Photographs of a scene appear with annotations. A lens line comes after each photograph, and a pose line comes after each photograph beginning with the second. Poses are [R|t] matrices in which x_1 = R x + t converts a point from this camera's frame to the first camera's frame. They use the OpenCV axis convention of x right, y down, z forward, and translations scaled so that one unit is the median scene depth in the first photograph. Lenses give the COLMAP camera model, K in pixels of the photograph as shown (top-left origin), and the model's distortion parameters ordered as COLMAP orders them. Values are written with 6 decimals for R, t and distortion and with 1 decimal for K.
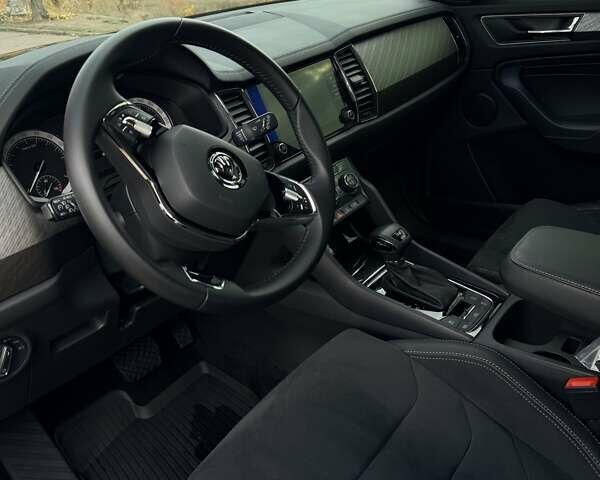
lens RADIAL K [[561.1, 0, 300.0], [0, 561.1, 240.0], [0, 0, 1]] dist [0.134583, -0.239155]
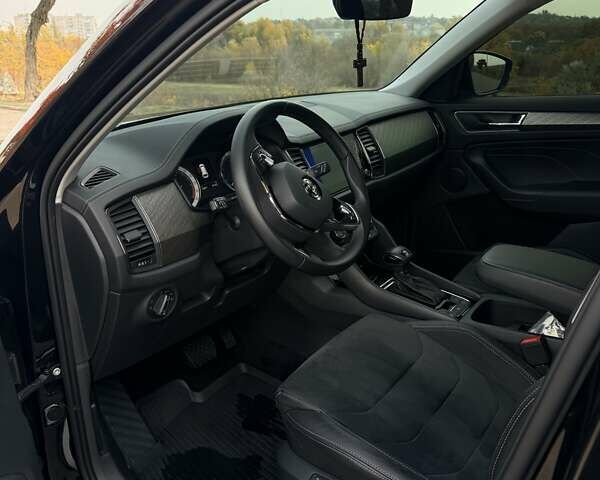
lens RADIAL K [[561.1, 0, 300.0], [0, 561.1, 240.0], [0, 0, 1]] dist [0.134583, -0.239155]
pose [[0.997860, 0.034936, 0.055263, -0.145719], [-0.026269, 0.988272, -0.150429, 0.157000], [-0.059870, 0.148656, 0.987075, -0.343794]]
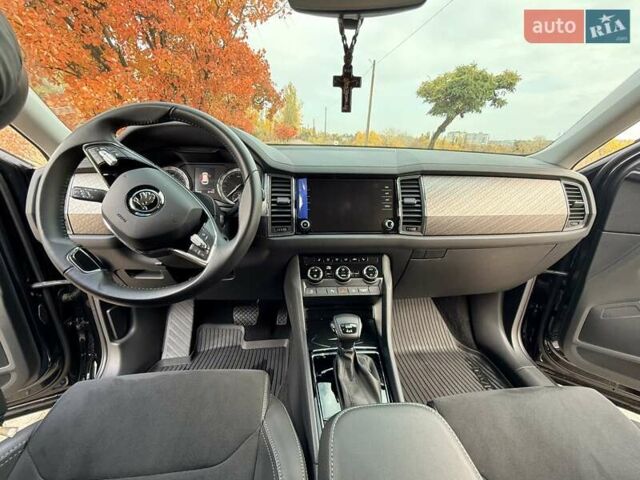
lens RADIAL K [[273.4, 0, 321.8], [0, 273.4, 240.2], [0, 0, 1]] dist [0.000471, -0.000105]
pose [[0.688724, 0.340547, -0.640068, 0.375066], [-0.417984, 0.907845, 0.033260, -0.142948], [0.592410, 0.244632, 0.767598, 0.443575]]
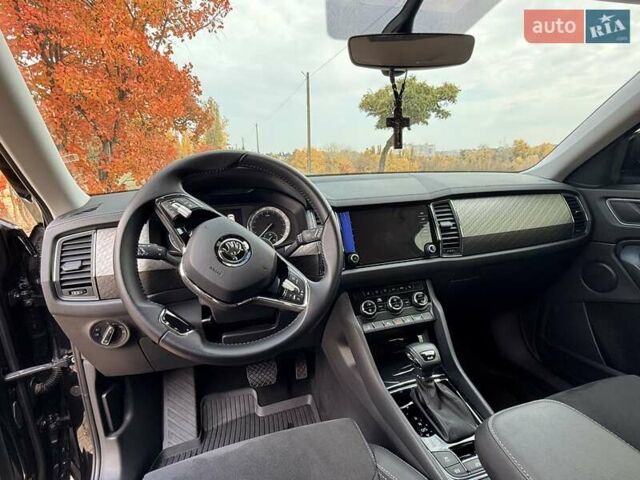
lens RADIAL K [[329.3, 0, 326.0], [0, 329.3, 240.0], [0, 0, 1]] dist [-0.000722, -0.000901]
pose [[0.828242, 0.189690, -0.527288, 0.271498], [-0.302498, 0.943433, -0.135755, -0.065416], [0.471709, 0.271942, 0.838772, 0.254188]]
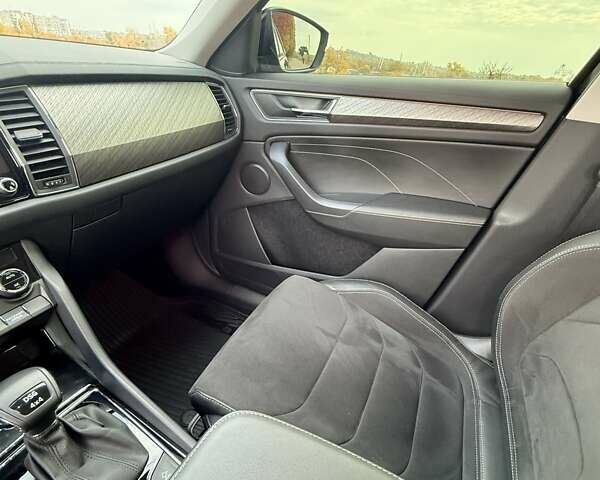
lens RADIAL K [[341.5, 0, 299.6], [0, 341.5, 237.5], [0, 0, 1]] dist [-0.000511, 0.000234]
pose [[0.960175, 0.021251, 0.278589, 0.301494], [-0.018737, 0.999756, -0.011686, -0.157057], [-0.278770, 0.006000, 0.960339, 0.502200]]
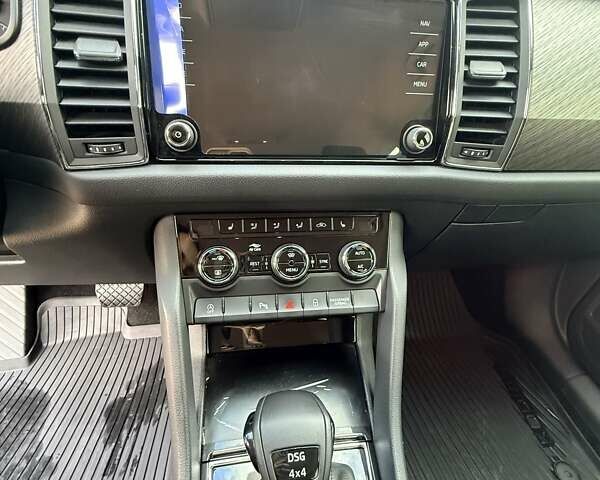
lens RADIAL K [[341.5, 0, 299.6], [0, 341.5, 237.5], [0, 0, 1]] dist [-0.000511, 0.000234]
pose [[0.717057, 0.518261, -0.466085, 0.182603], [-0.444272, 0.855084, 0.267310, -0.178531], [0.537078, 0.015392, 0.843392, 0.699949]]
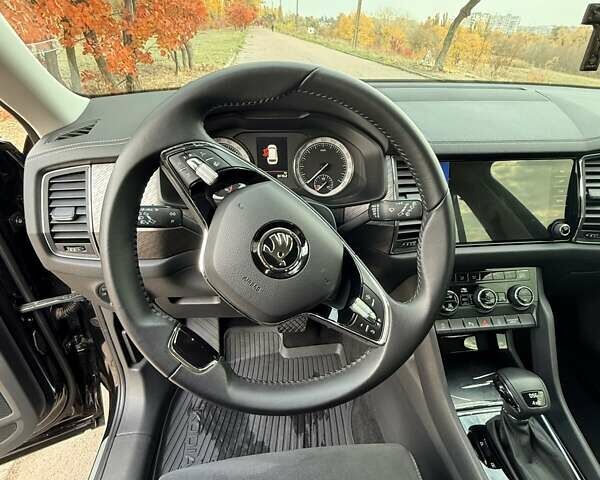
lens RADIAL K [[341.5, 0, 299.6], [0, 341.5, 237.5], [0, 0, 1]] dist [-0.000511, 0.000234]
pose [[0.705691, 0.453322, -0.544517, 0.091197], [-0.409762, 0.888090, 0.208304, -0.151897], [0.578009, 0.076124, 0.812472, 0.352752]]
